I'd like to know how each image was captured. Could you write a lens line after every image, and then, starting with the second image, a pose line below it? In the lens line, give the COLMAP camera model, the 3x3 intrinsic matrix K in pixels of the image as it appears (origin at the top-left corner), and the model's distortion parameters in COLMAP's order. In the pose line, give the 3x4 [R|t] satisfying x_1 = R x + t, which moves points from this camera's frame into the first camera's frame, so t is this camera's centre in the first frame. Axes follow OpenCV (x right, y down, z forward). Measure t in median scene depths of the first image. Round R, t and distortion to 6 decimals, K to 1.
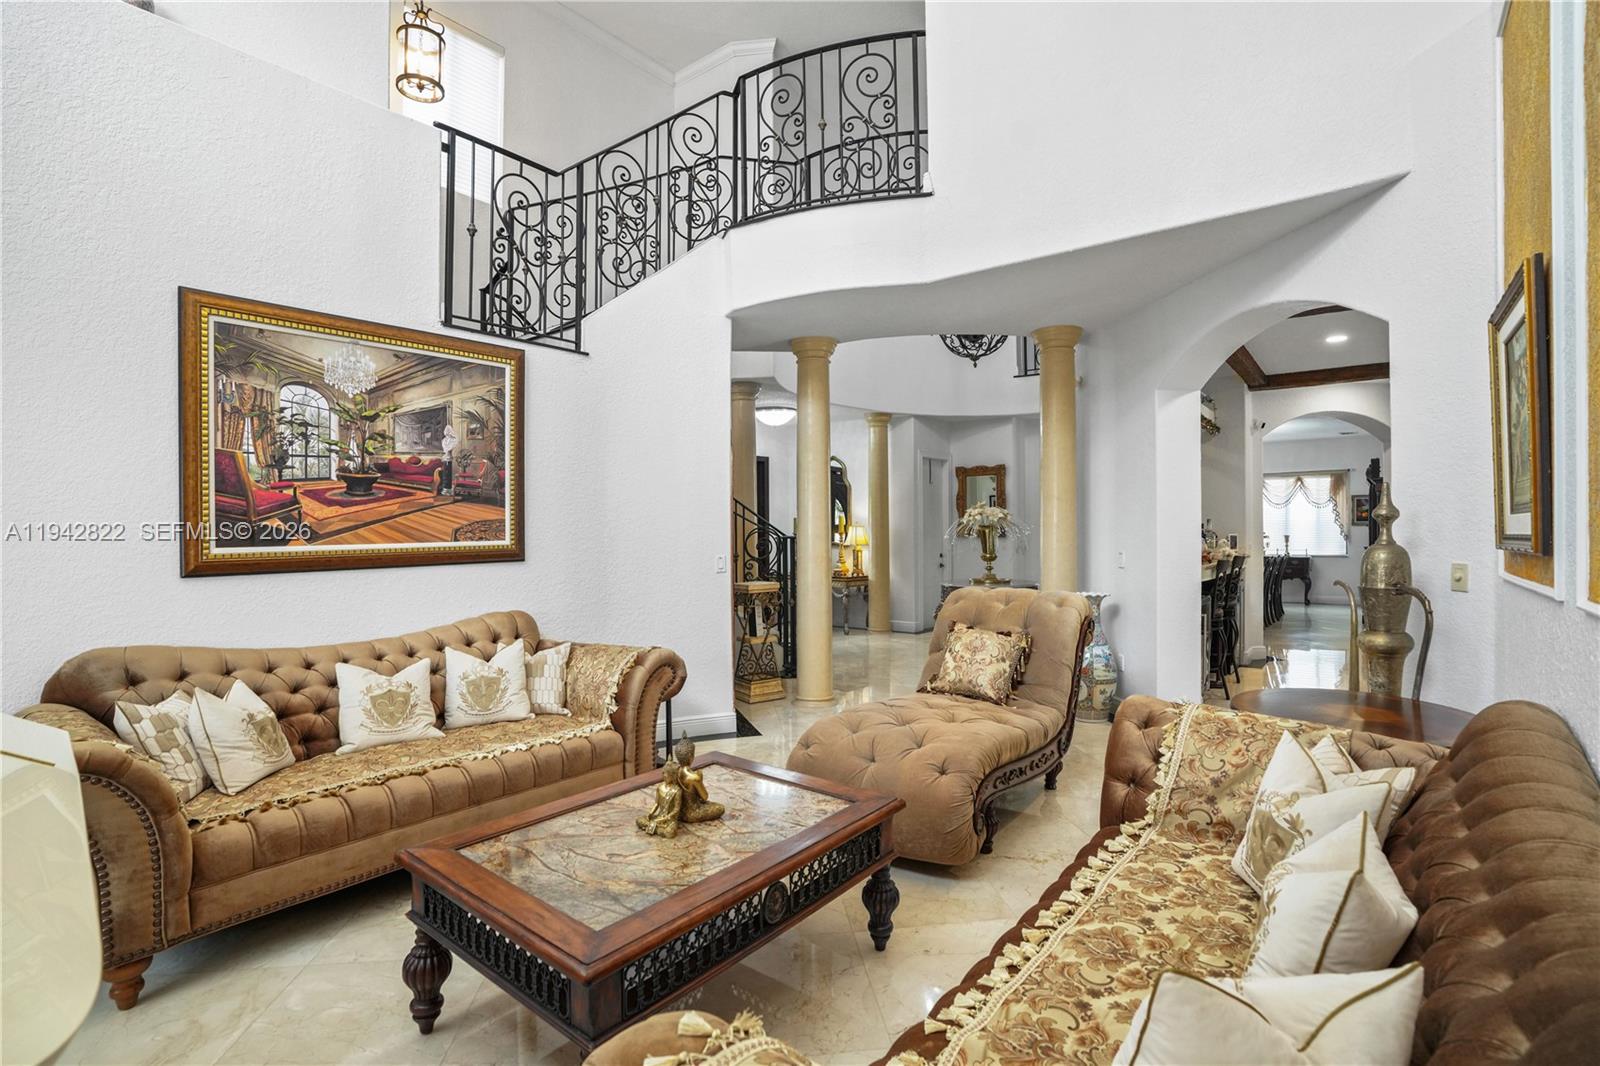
lens RADIAL K [[744.4, 0, 798.2], [0, 744.4, 528.0], [0, 0, 1]] dist [-0.002069, -0.000143]
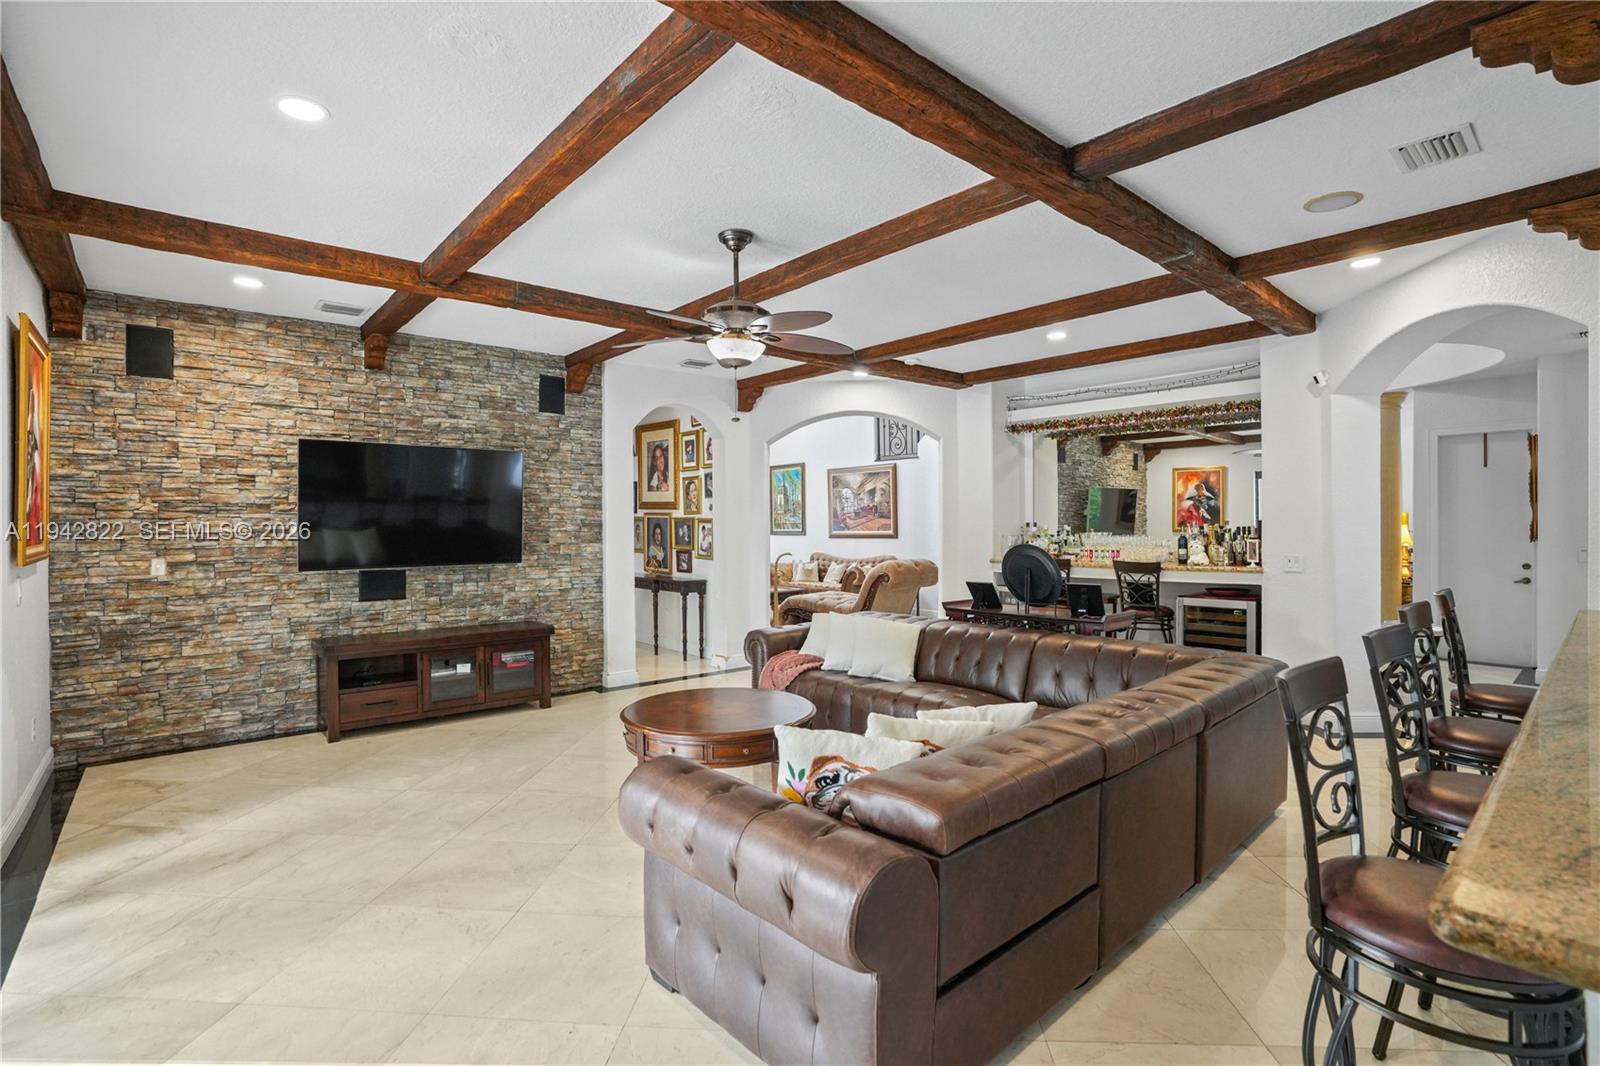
lens RADIAL K [[744.4, 0, 798.1], [0, 744.4, 526.7], [0, 0, 1]] dist [-0.002069, -0.000143]
pose [[-0.158857, 0.008444, -0.987265, 2.674599], [0.005942, 0.999953, 0.007596, -0.026025], [0.987284, -0.004660, -0.158900, 1.197607]]
